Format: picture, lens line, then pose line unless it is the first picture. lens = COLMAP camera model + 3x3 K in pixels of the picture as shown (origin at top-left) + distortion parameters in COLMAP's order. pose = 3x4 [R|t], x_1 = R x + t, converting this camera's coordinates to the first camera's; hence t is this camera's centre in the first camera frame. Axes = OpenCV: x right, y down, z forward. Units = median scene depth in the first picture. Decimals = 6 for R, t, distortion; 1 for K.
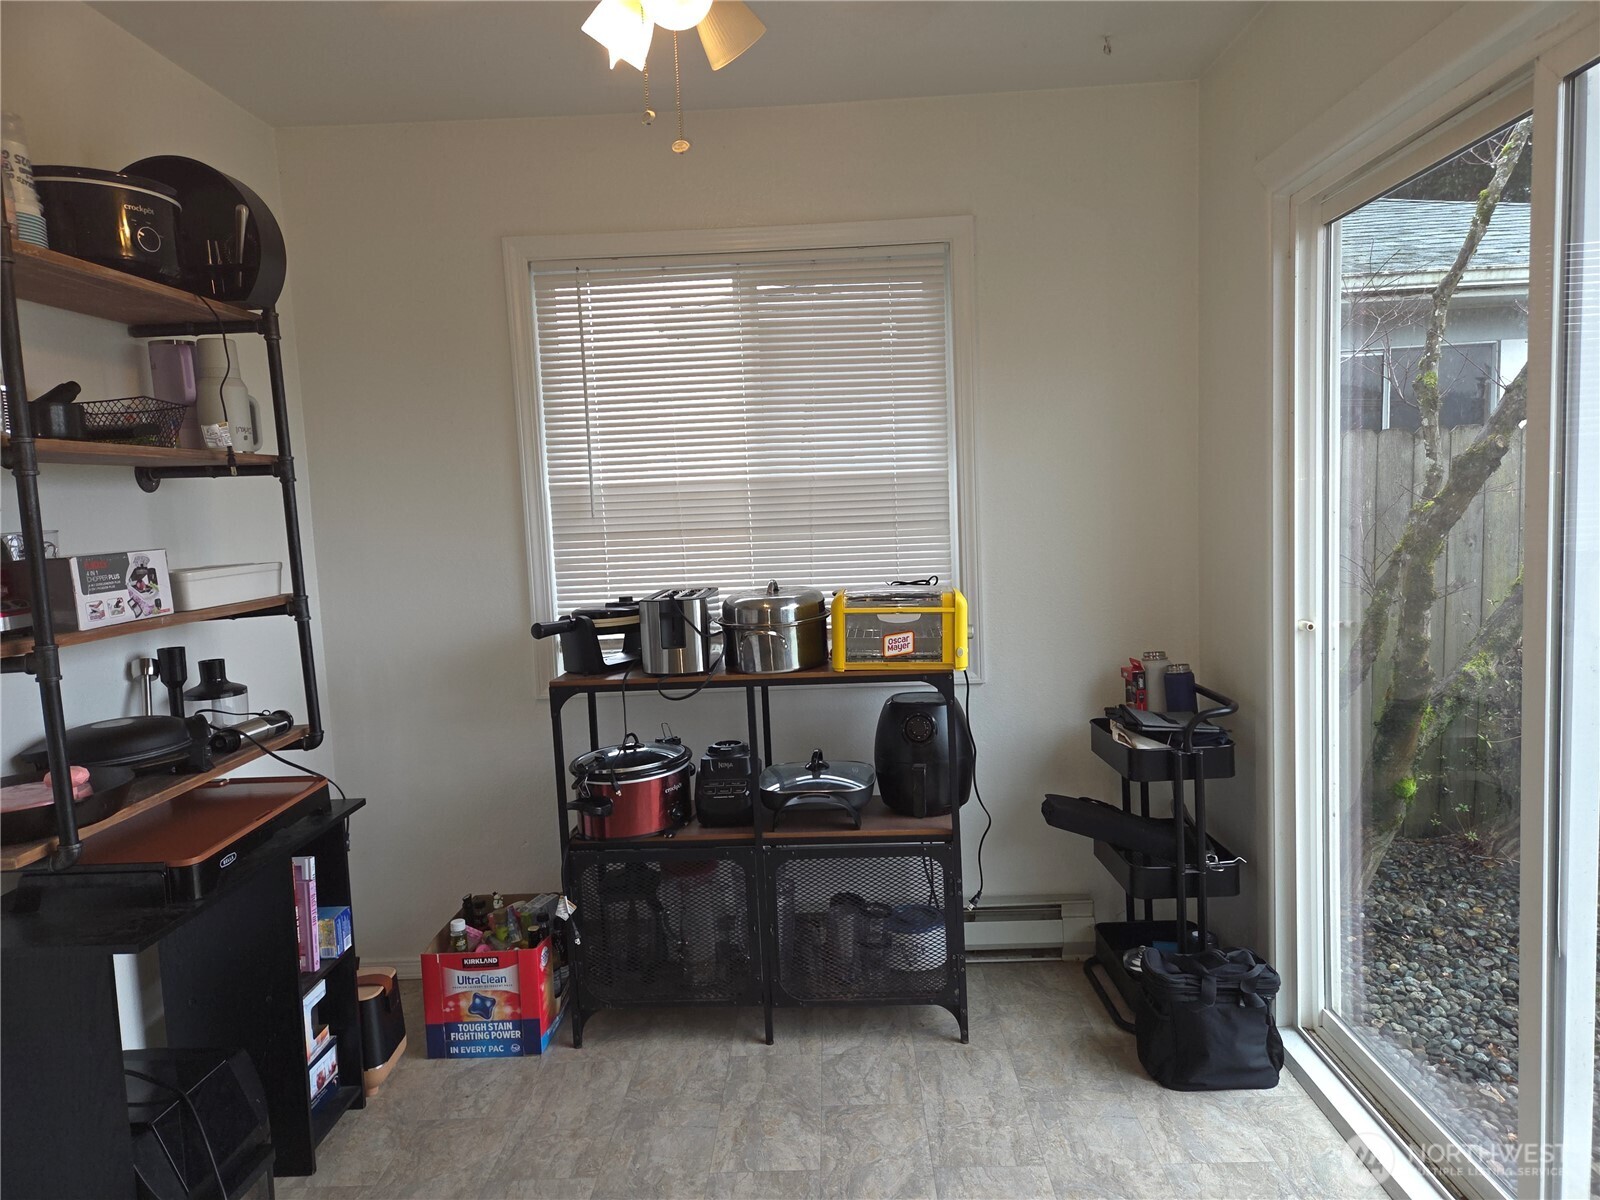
lens RADIAL K [[1061.4, 0, 802.3], [0, 1061.4, 610.4], [0, 0, 1]] dist [0.015241, -0.008305]
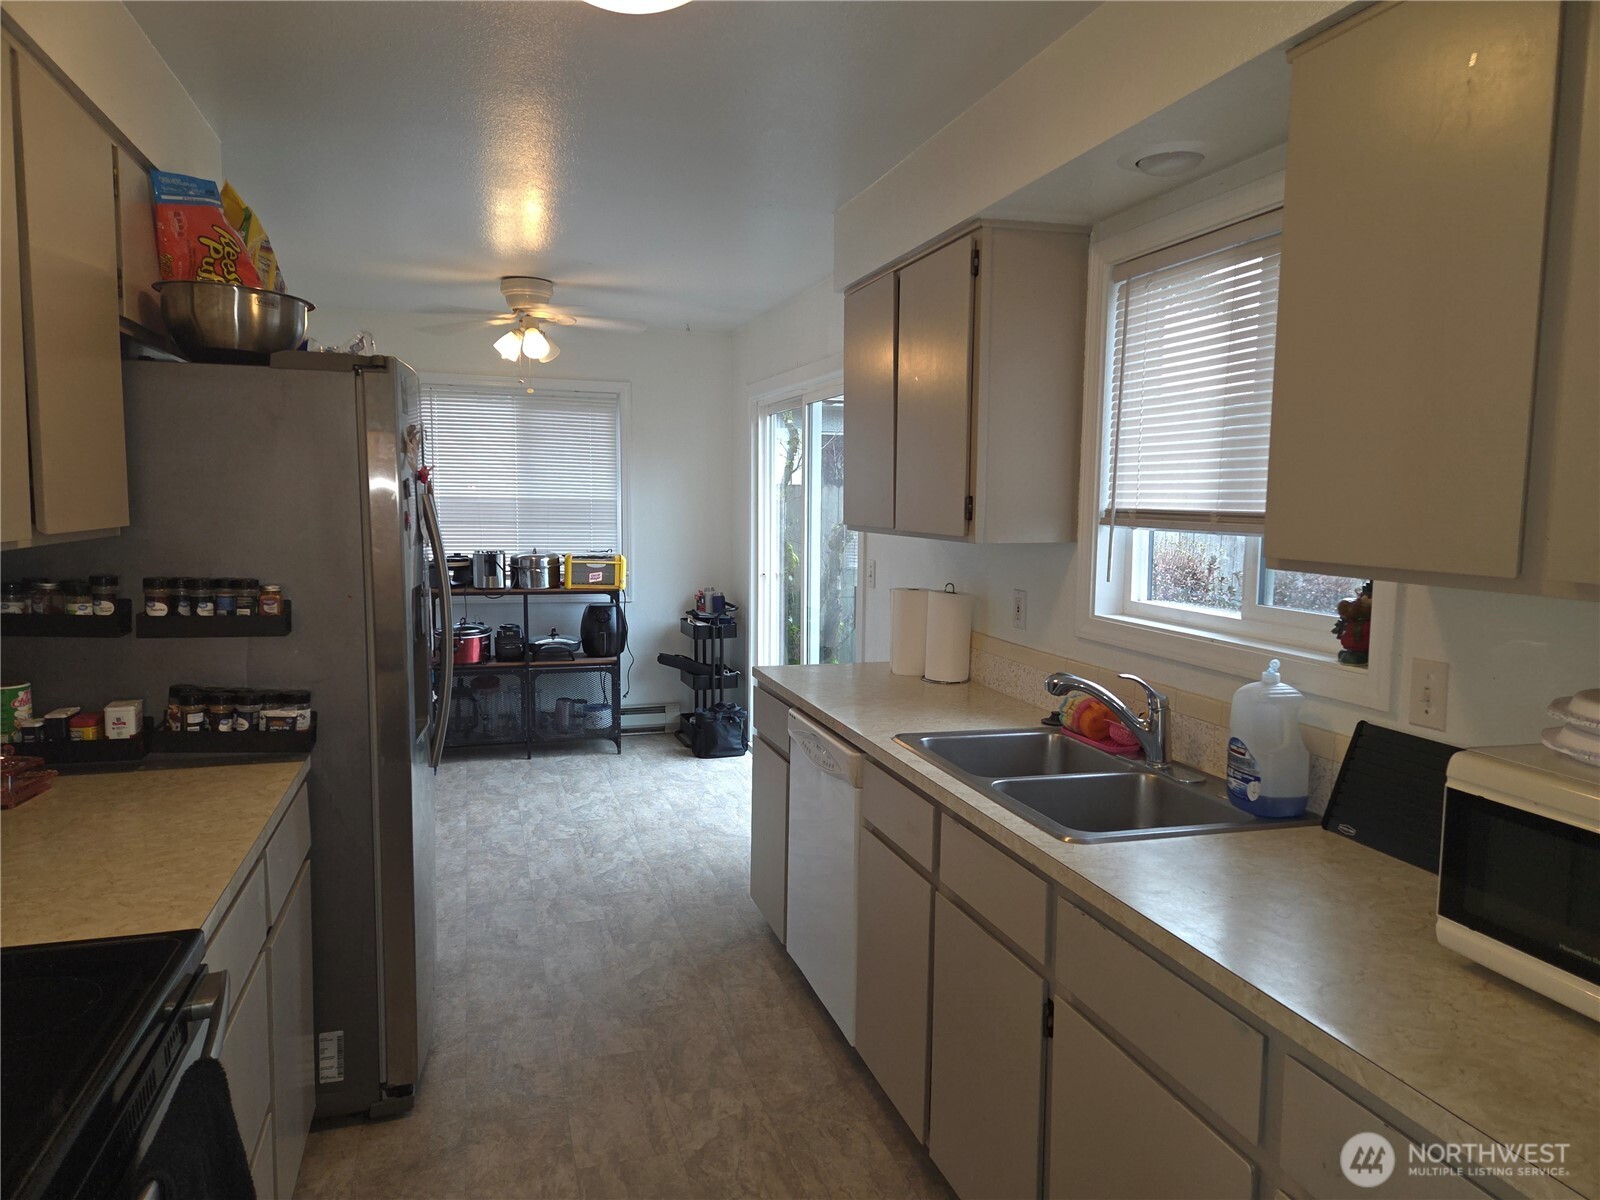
lens RADIAL K [[1061.4, 0, 807.3], [0, 1061.4, 604.5], [0, 0, 1]] dist [0.015241, -0.008305]
pose [[0.945260, 0.027216, 0.325182, -0.206758], [-0.024874, 0.999626, -0.011357, 0.099546], [-0.325369, 0.002646, 0.945583, -1.228326]]
